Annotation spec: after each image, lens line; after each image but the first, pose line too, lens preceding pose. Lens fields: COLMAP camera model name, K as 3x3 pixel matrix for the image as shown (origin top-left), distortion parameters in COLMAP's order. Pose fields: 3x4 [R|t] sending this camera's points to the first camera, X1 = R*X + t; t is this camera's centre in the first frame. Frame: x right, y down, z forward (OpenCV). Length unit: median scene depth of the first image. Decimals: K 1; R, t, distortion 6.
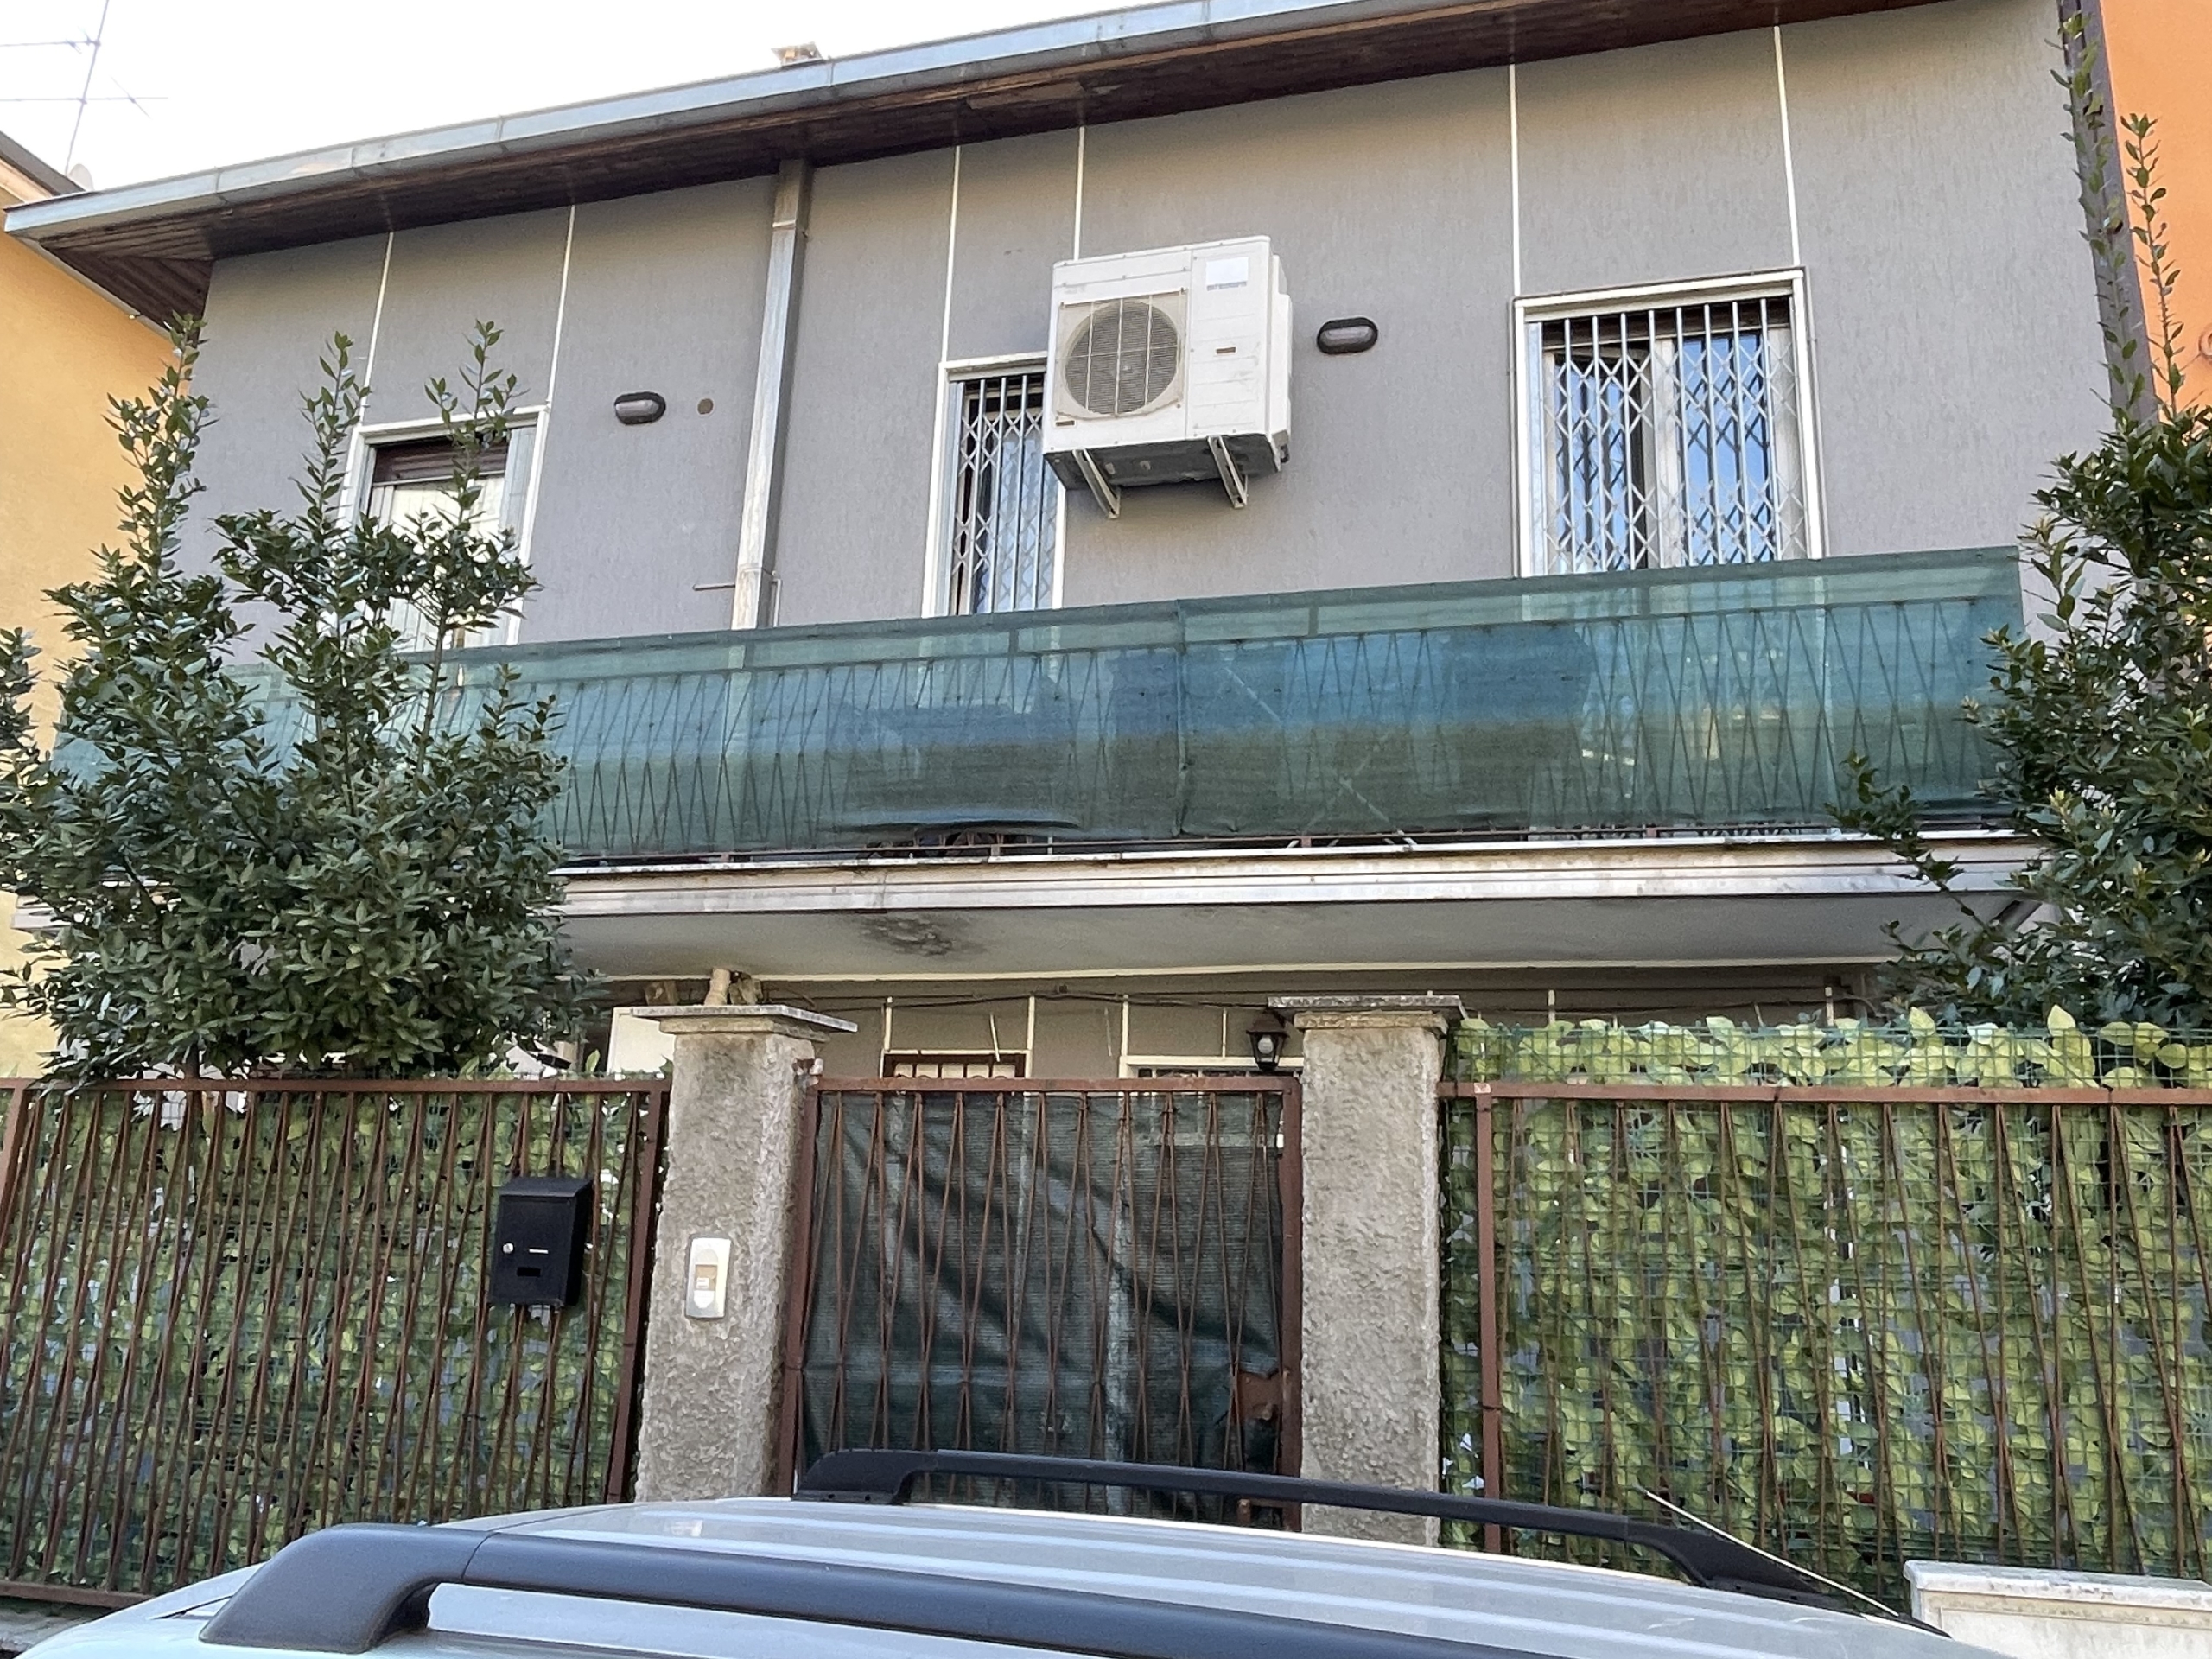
lens RADIAL K [[1666.9, 0, 1125.4], [0, 1666.9, 832.6], [0, 0, 1]] dist [-0.000183, -0.012016]
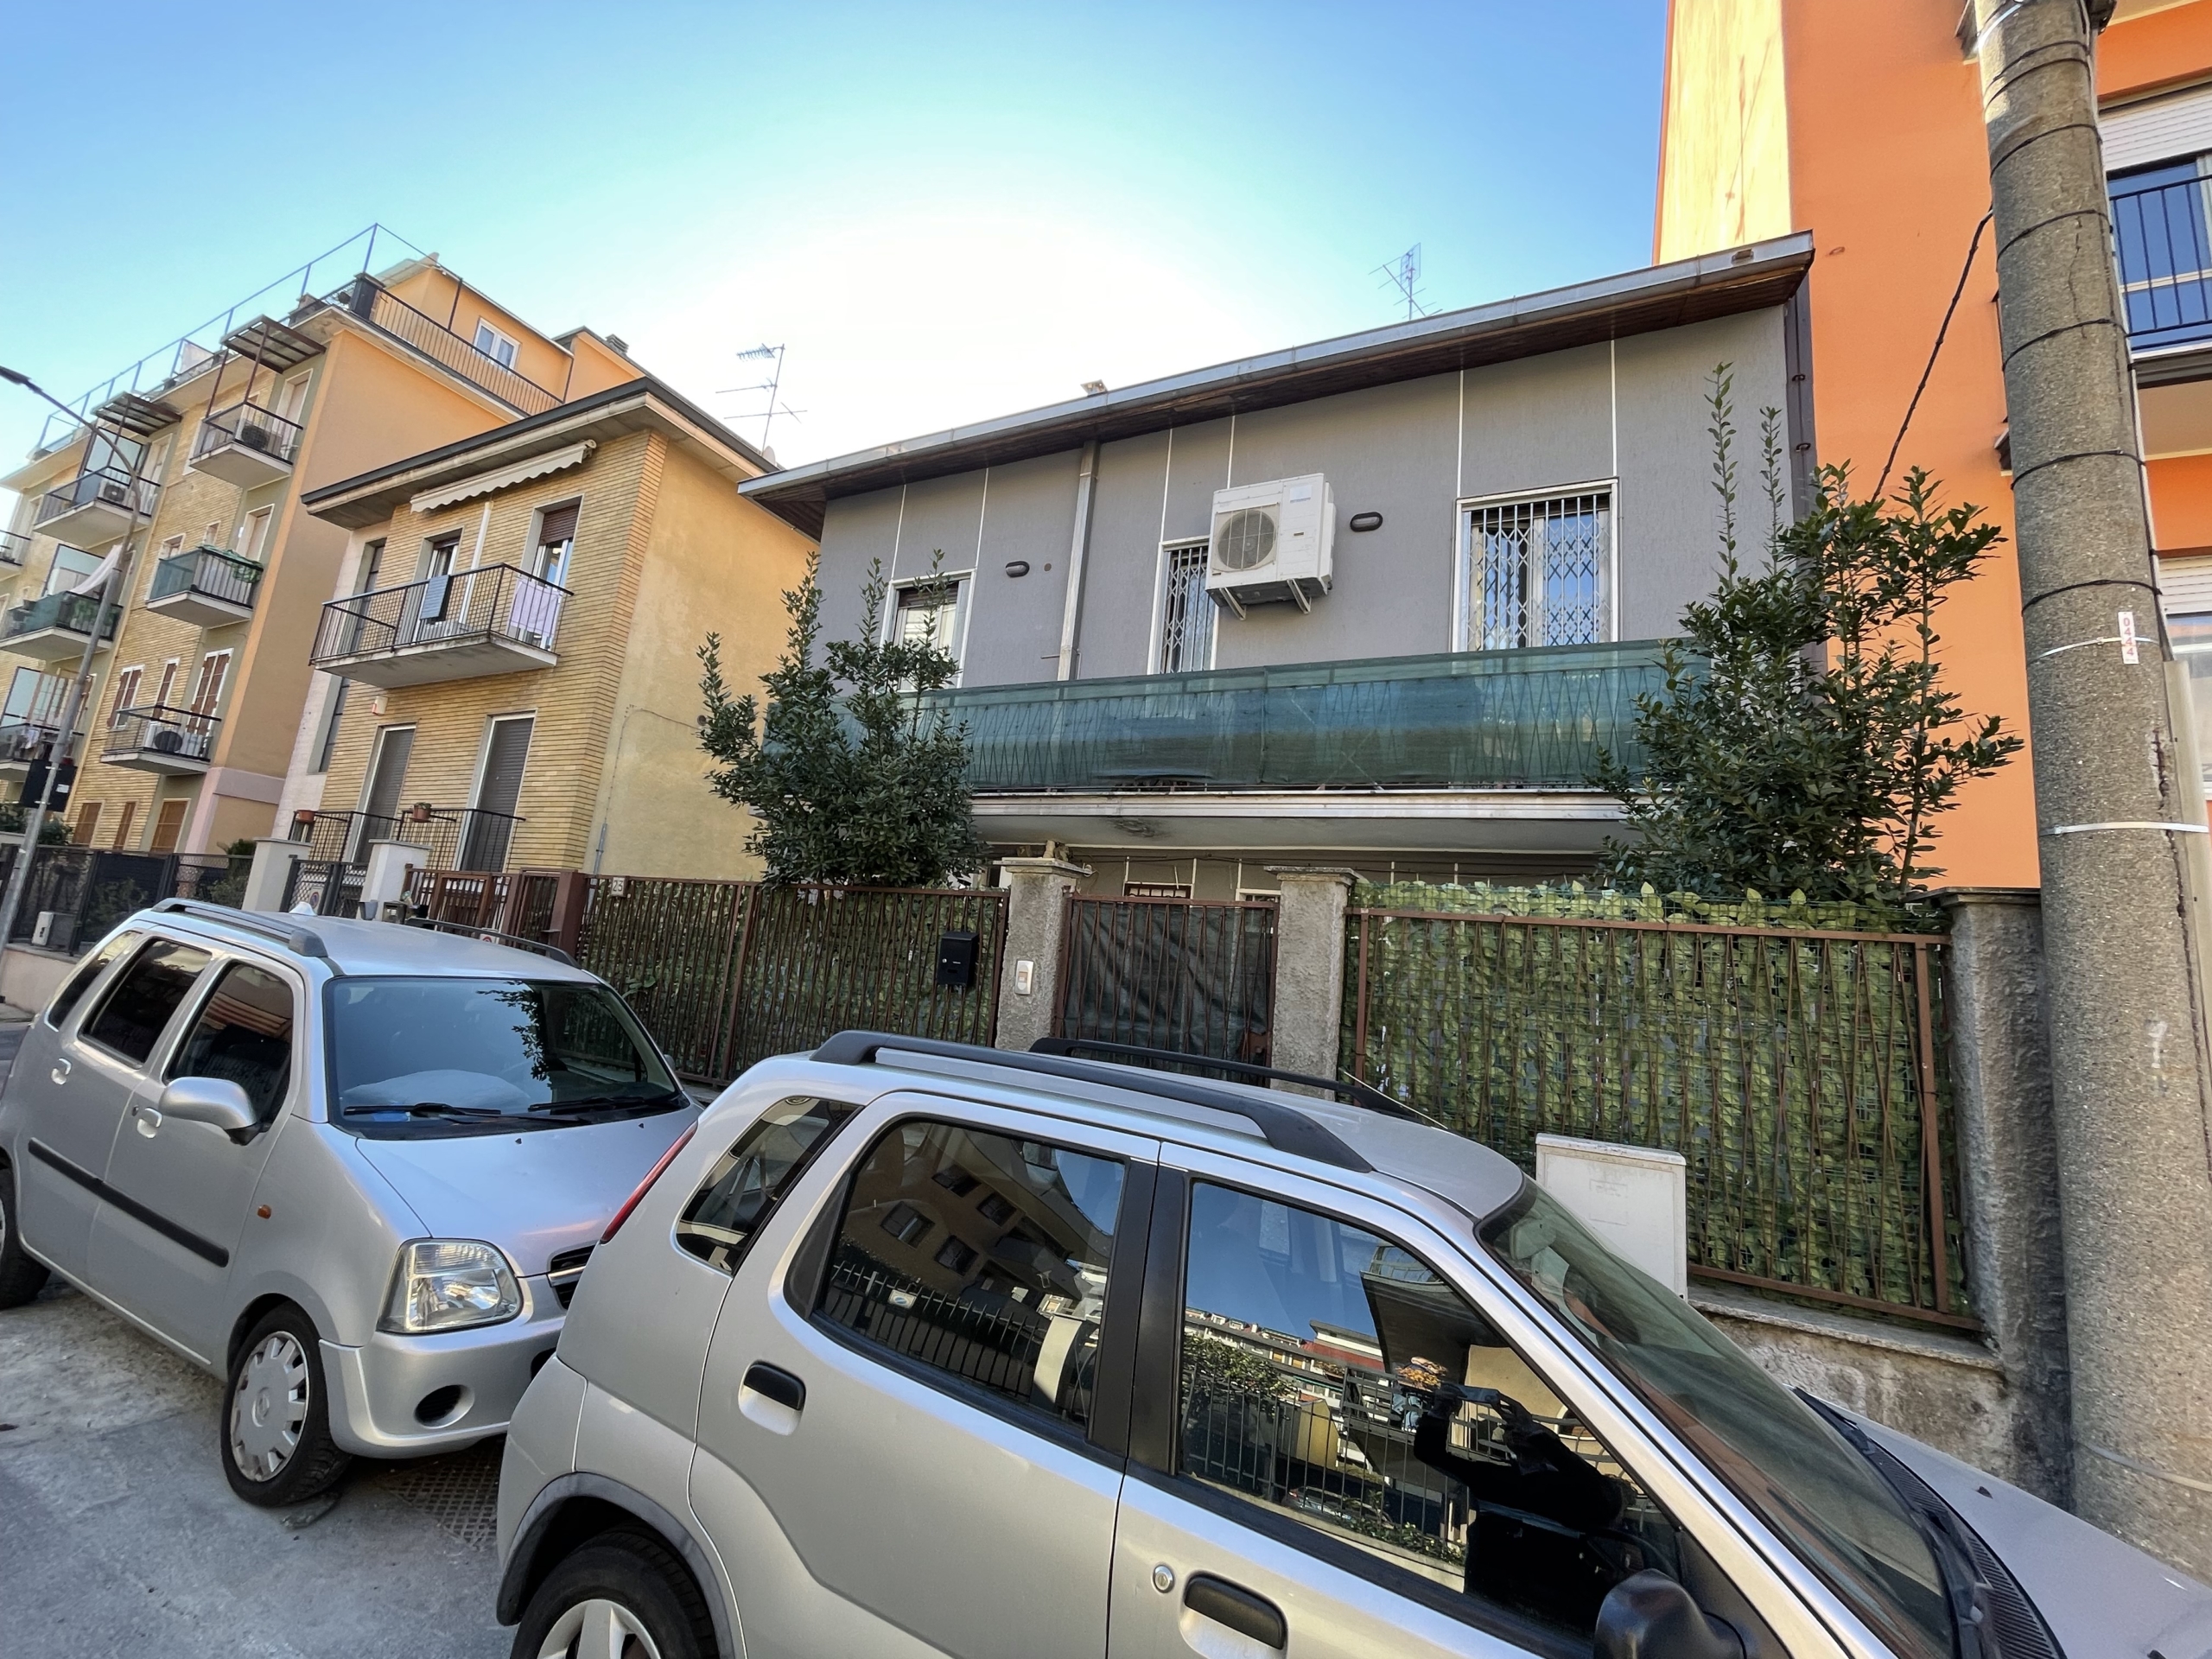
lens RADIAL K [[892.2, 0, 1116.5], [0, 892.2, 829.0], [0, 0, 1]] dist [-0.001840, 0.000121]
pose [[0.980661, 0.023328, -0.194321, 0.096728], [-0.009270, 0.997293, 0.072939, -0.027018], [0.195496, -0.069727, 0.978223, -0.151818]]
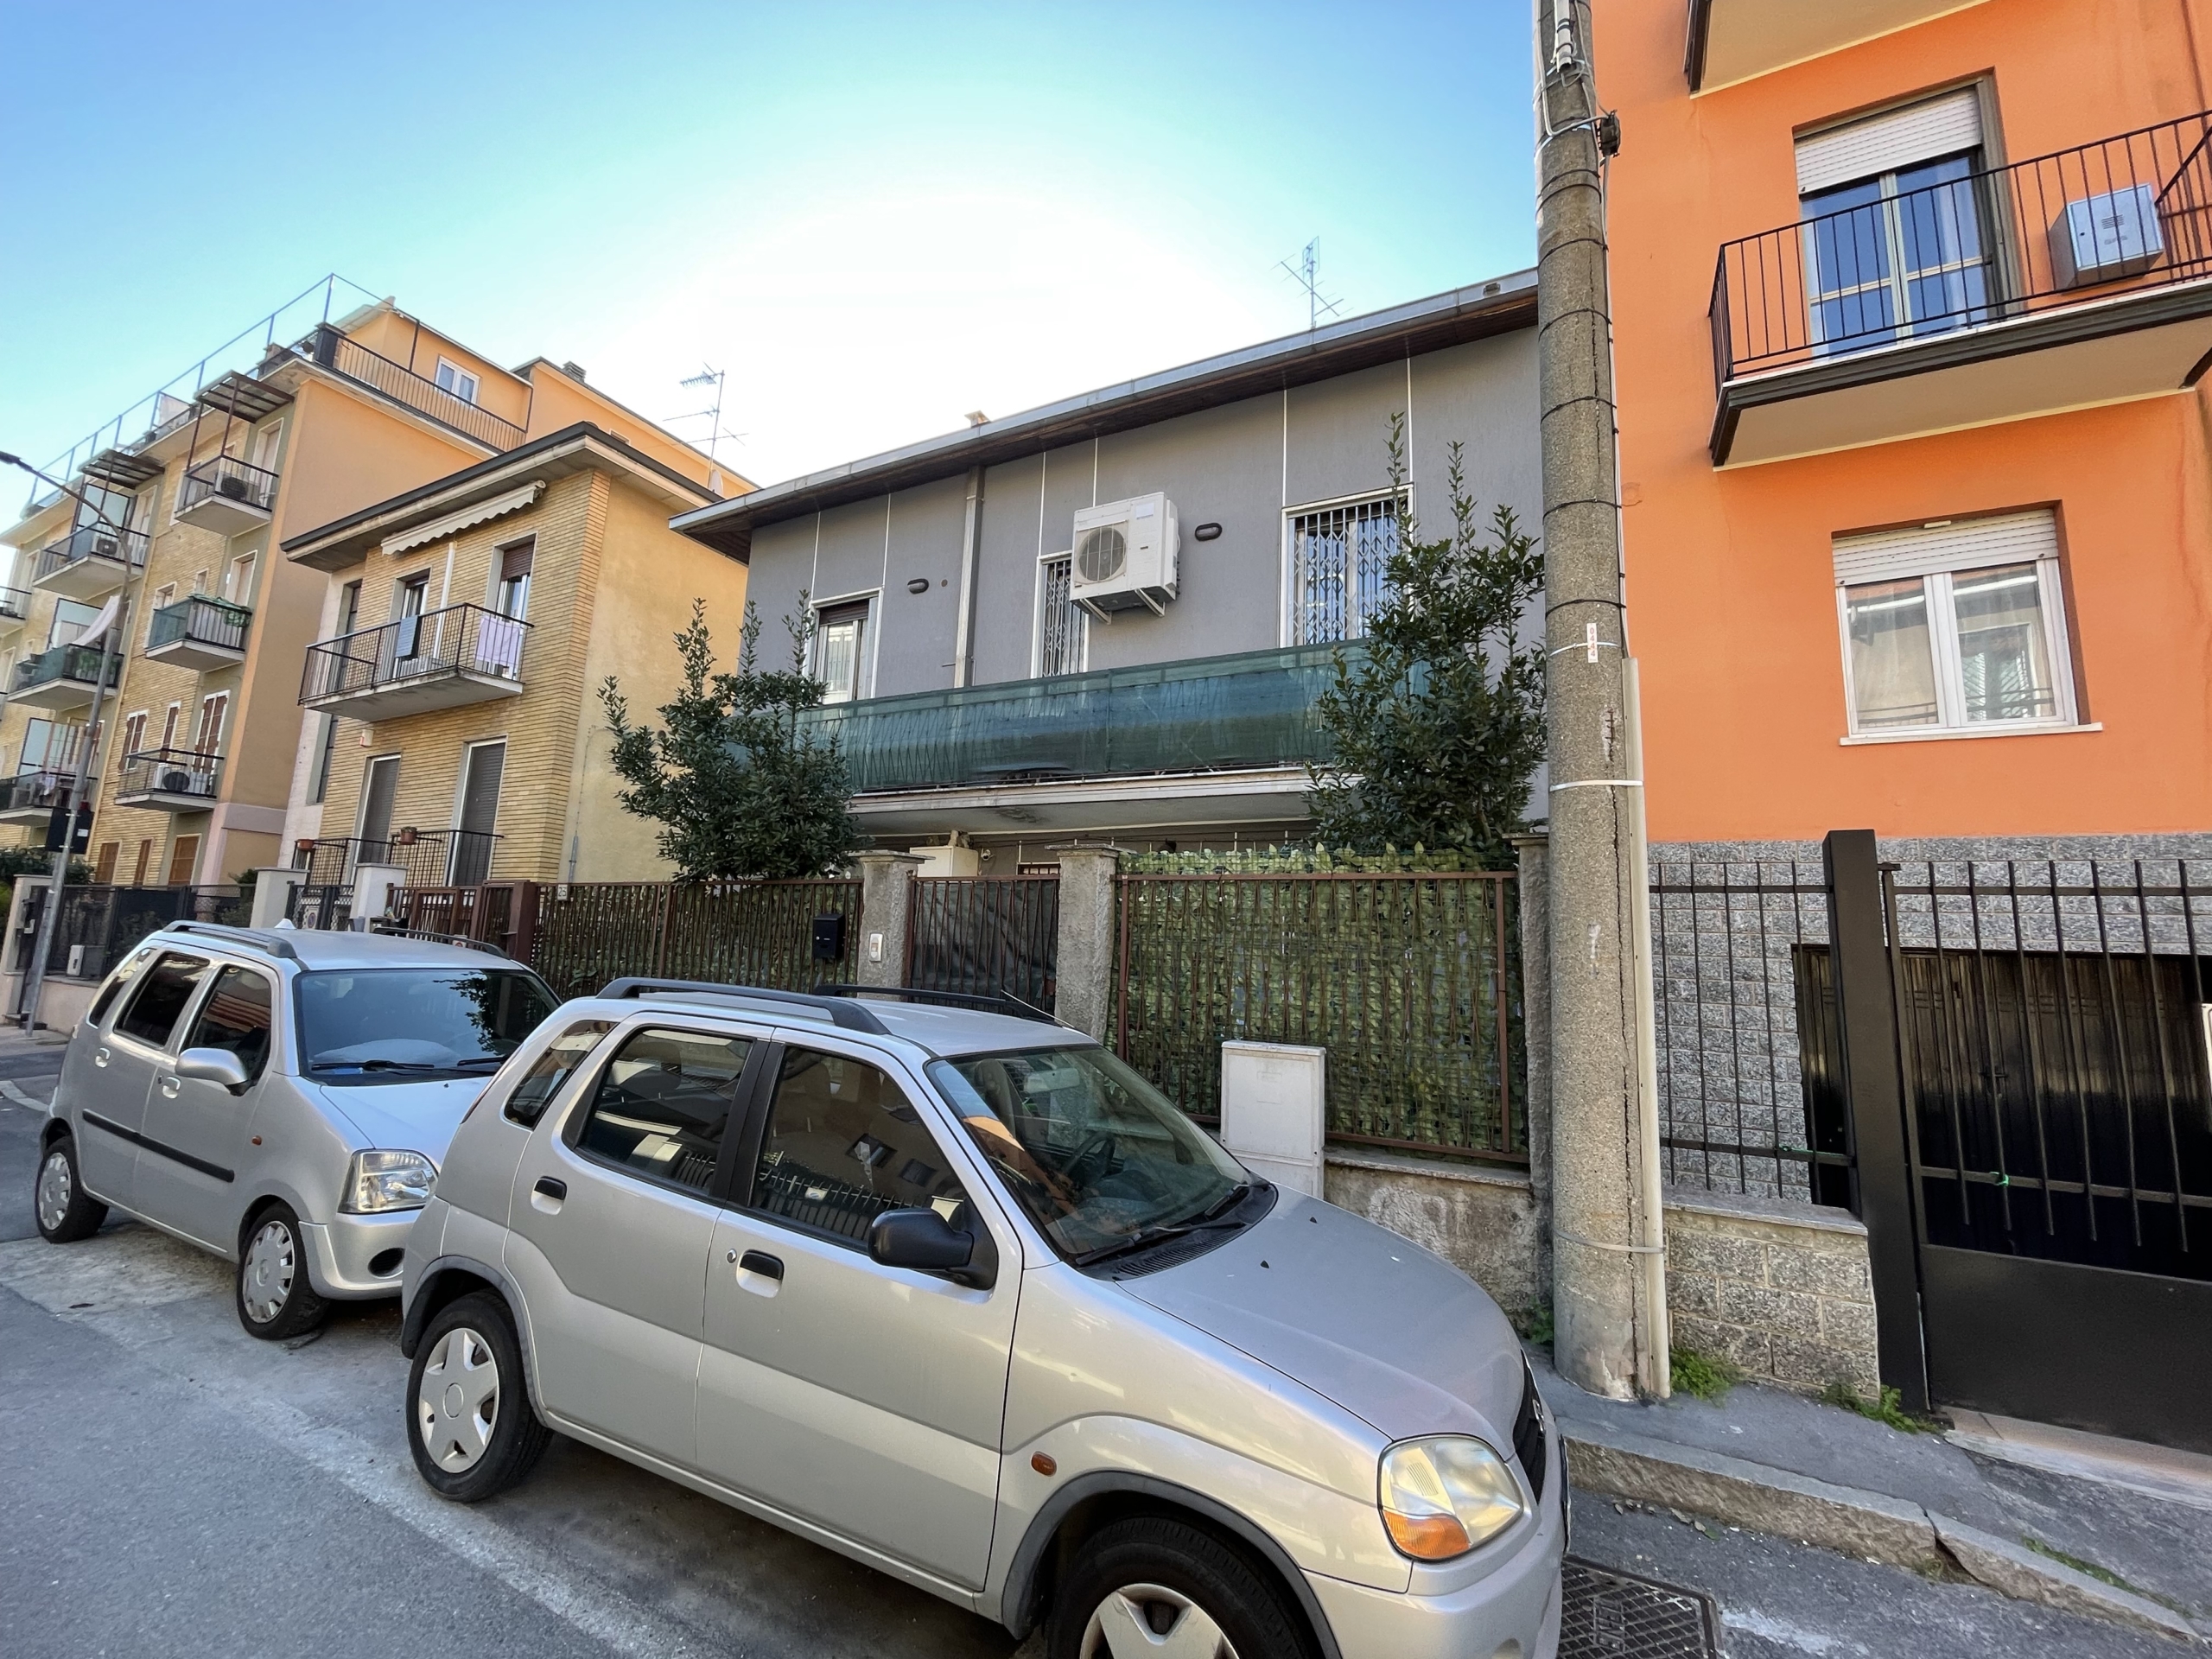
lens RADIAL K [[892.2, 0, 1116.4], [0, 892.2, 830.2], [0, 0, 1]] dist [-0.001840, 0.000121]
pose [[0.978639, -0.027996, -0.203672, 0.398745], [0.048500, 0.994162, 0.096386, -0.049191], [0.199785, -0.104205, 0.974283, -0.321372]]
